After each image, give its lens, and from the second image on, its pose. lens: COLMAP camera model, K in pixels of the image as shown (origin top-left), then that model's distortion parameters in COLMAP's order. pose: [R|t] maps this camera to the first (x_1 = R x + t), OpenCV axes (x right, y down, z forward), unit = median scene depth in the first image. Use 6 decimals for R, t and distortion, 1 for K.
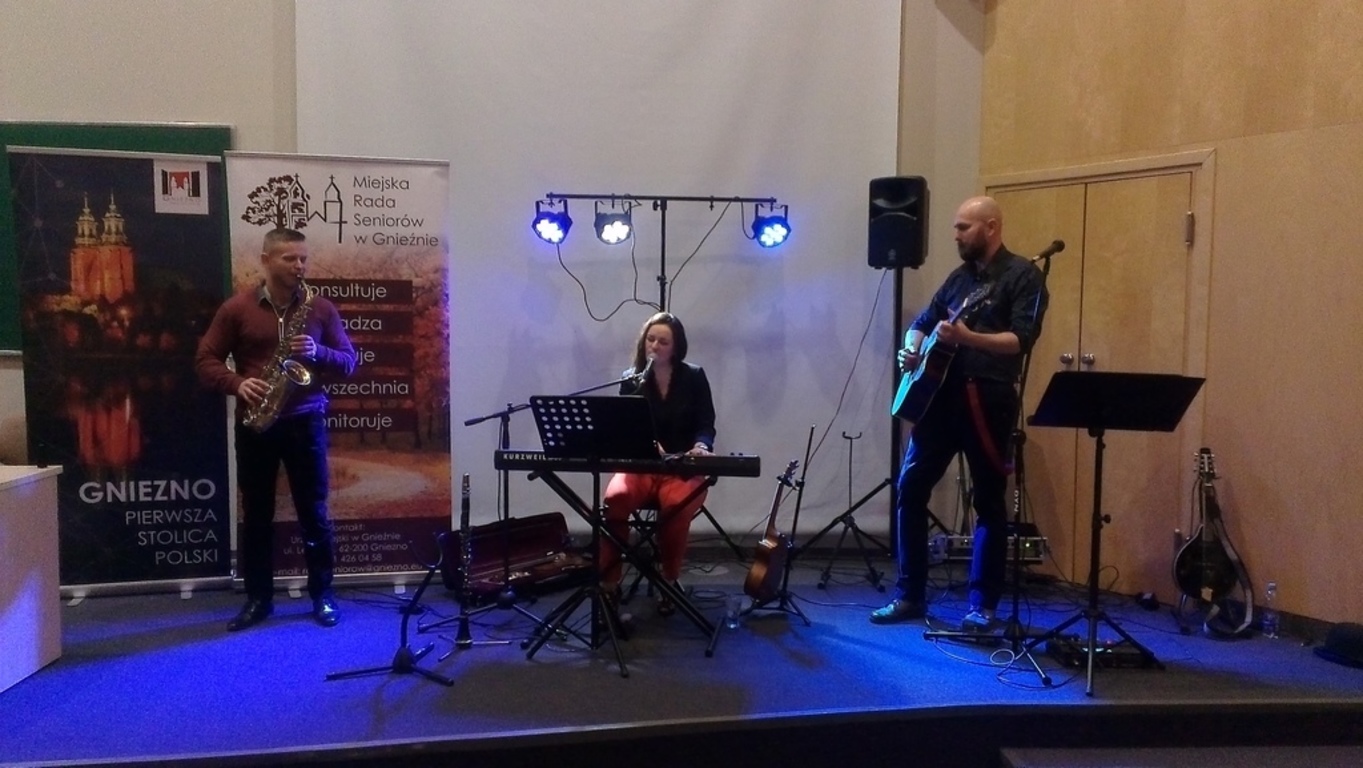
lens RADIAL K [[1076.8, 0, 681.5], [0, 1076.8, 384.0], [0, 0, 1]] dist [0.053482, -0.115779]
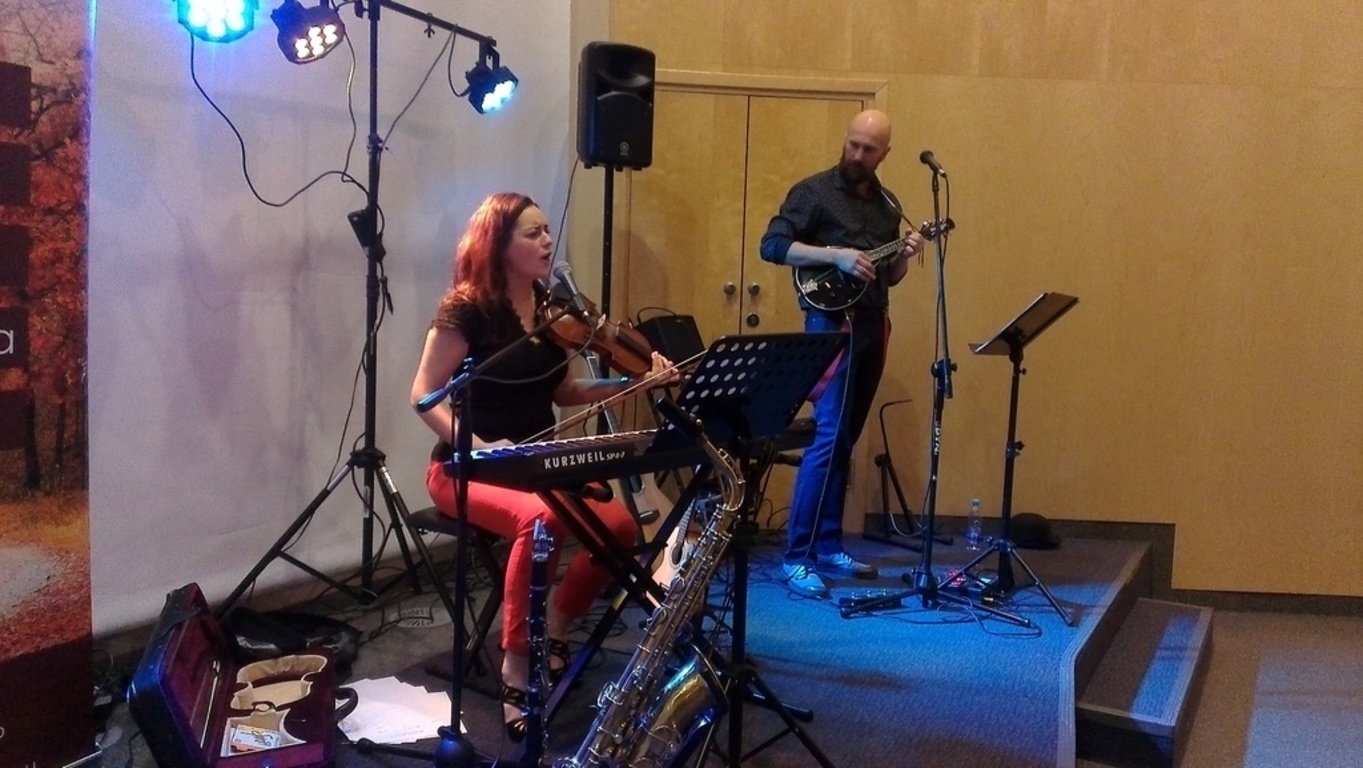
lens RADIAL K [[1076.8, 0, 681.5], [0, 1076.8, 384.0], [0, 0, 1]] dist [0.053482, -0.115779]
pose [[0.527127, -0.063828, 0.847386, -0.475255], [0.025003, 0.997908, 0.059612, 0.002533], [-0.849419, -0.010235, 0.527620, 0.598707]]
